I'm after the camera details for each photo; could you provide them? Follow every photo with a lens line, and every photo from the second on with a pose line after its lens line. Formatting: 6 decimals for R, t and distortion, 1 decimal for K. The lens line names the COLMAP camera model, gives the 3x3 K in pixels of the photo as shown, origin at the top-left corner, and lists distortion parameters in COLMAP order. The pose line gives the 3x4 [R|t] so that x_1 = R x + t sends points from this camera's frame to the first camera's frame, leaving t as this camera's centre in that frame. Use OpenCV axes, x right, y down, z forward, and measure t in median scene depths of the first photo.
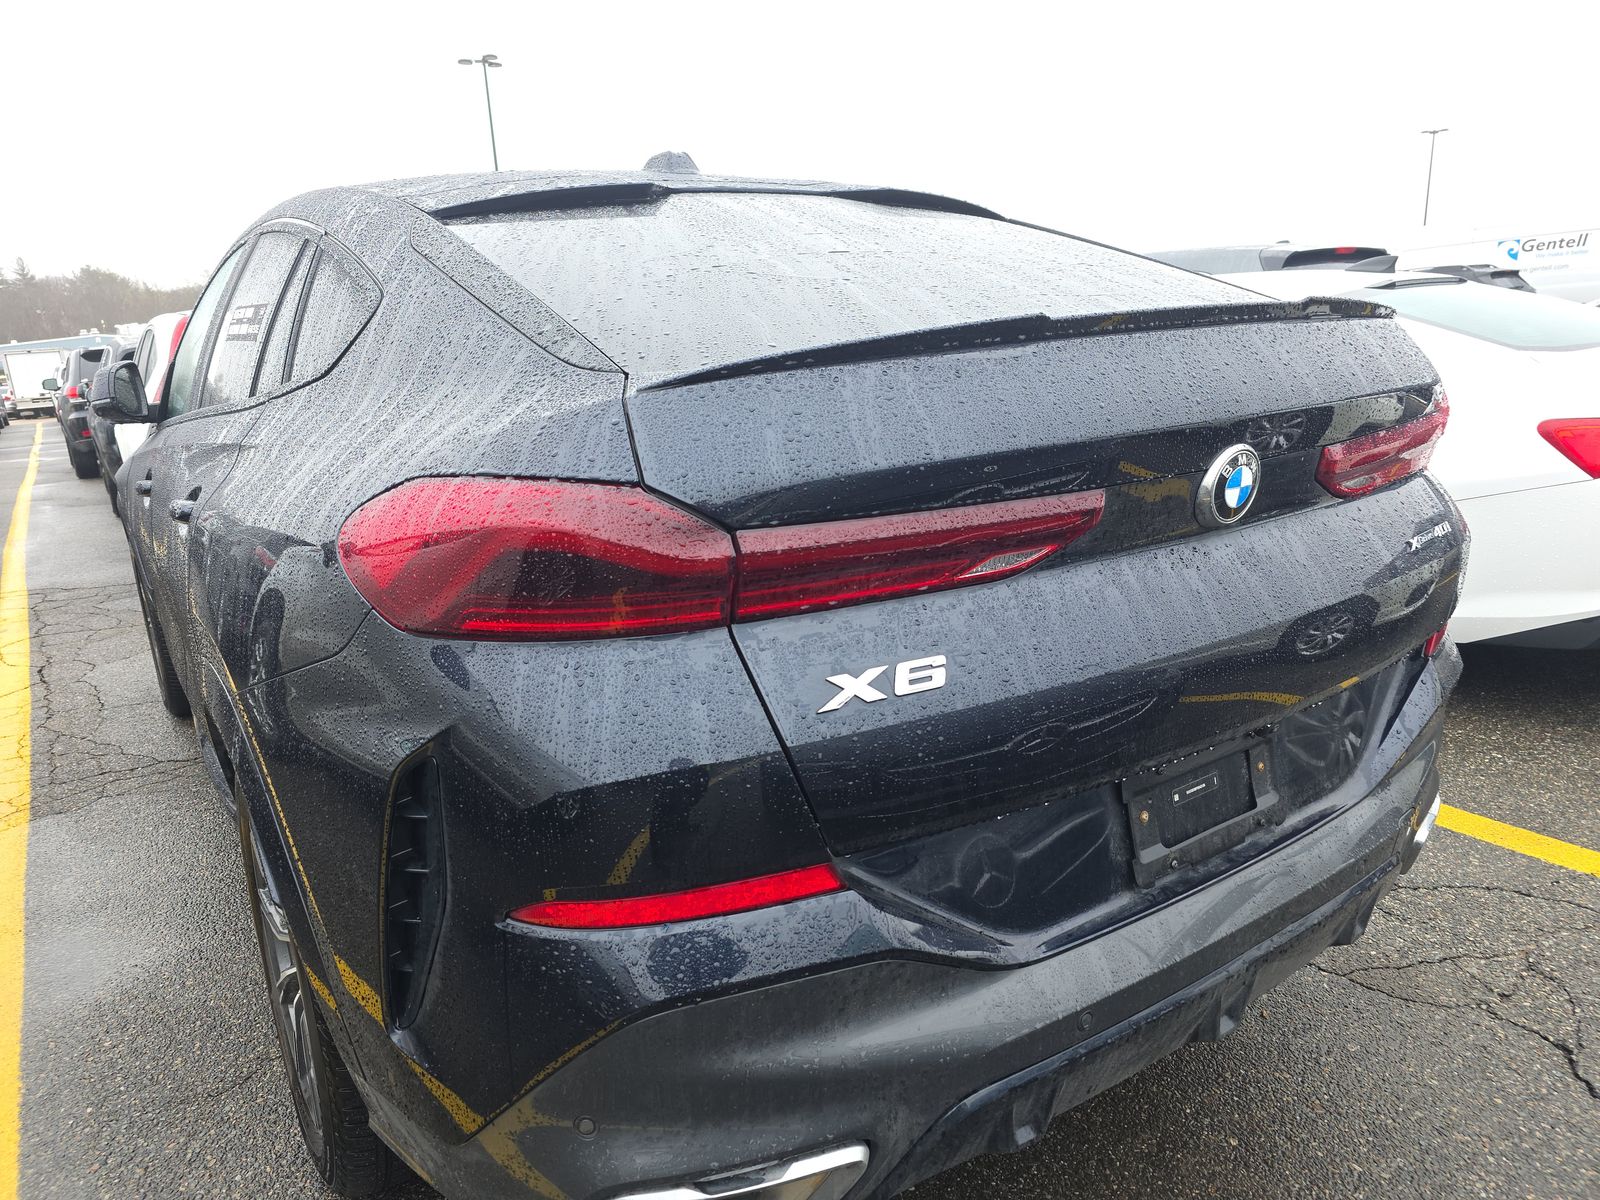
lens RADIAL K [[1067.7, 0, 800.0], [0, 1067.7, 600.0], [0, 0, 1]] dist [0.053600, -0.100424]
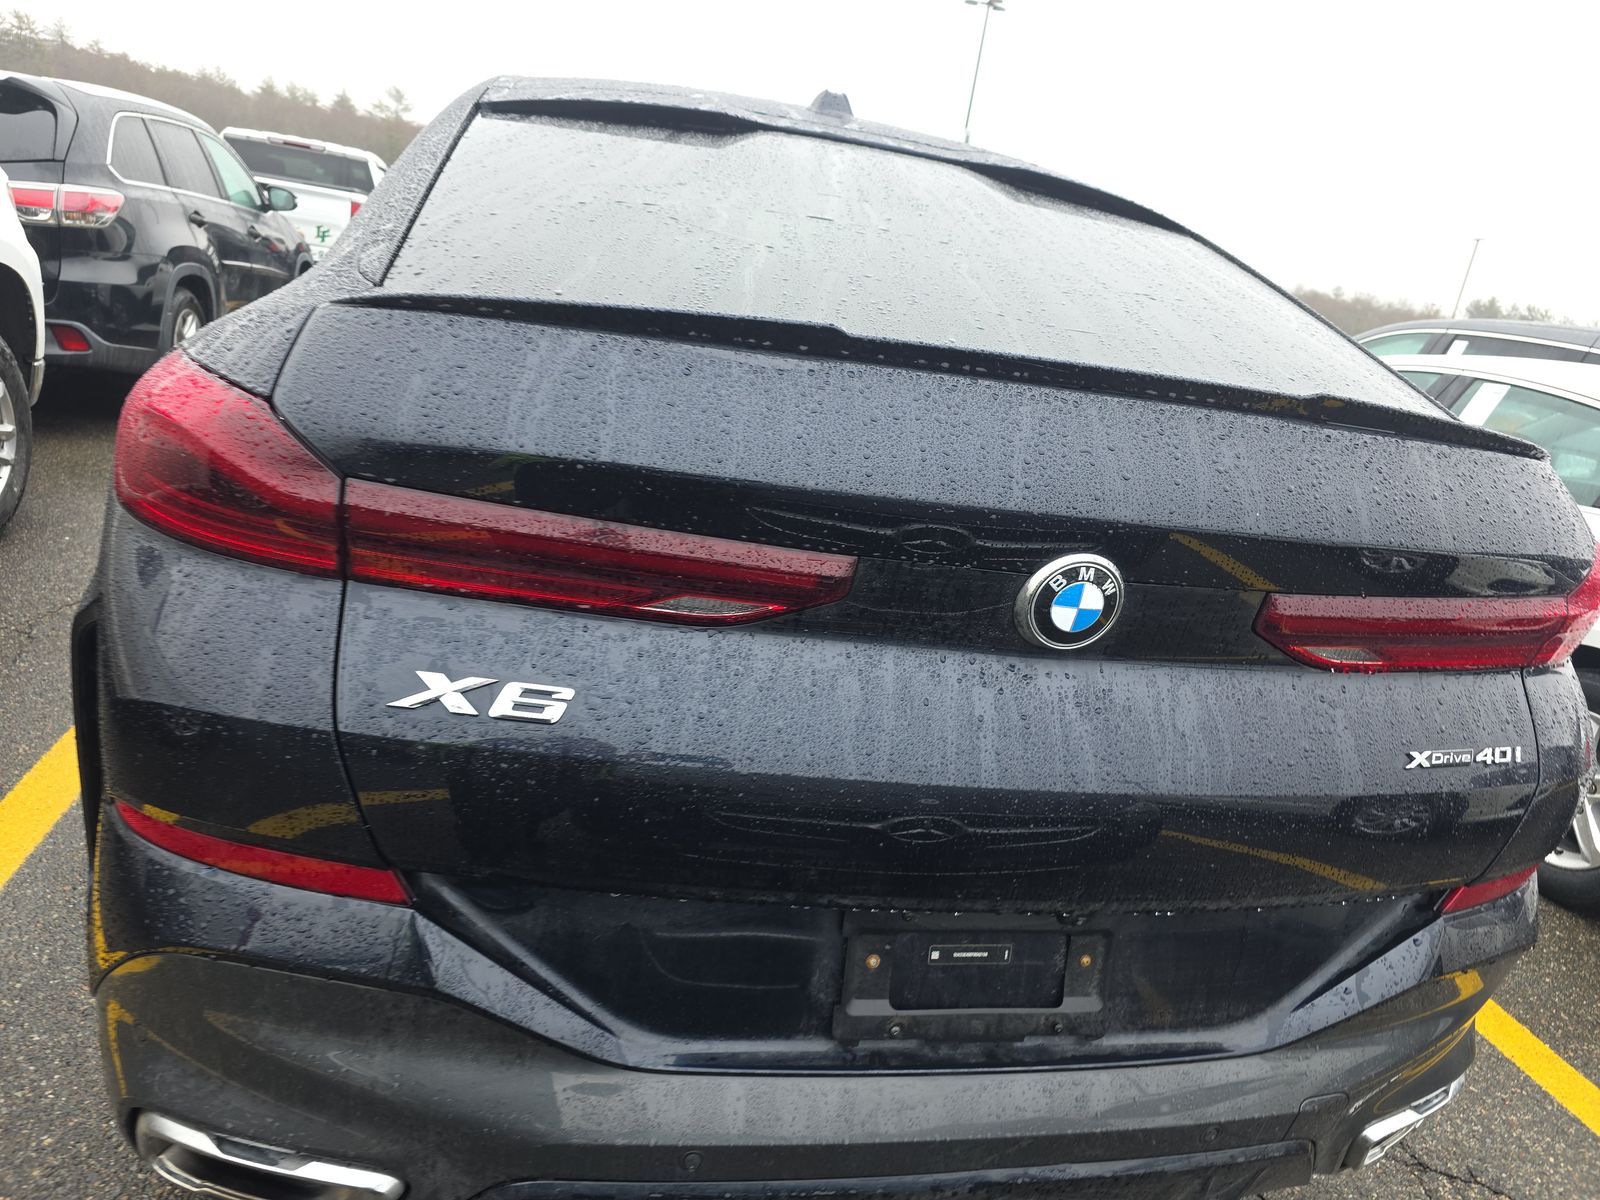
lens RADIAL K [[1014.2, 0, 800.0], [0, 1014.2, 600.0], [0, 0, 1]] dist [0.049463, -0.057039]
pose [[0.909349, 0.290307, -0.298005, 0.491377], [-0.283291, 0.956656, 0.067493, -0.114782], [0.304682, 0.023048, 0.952175, 0.275076]]
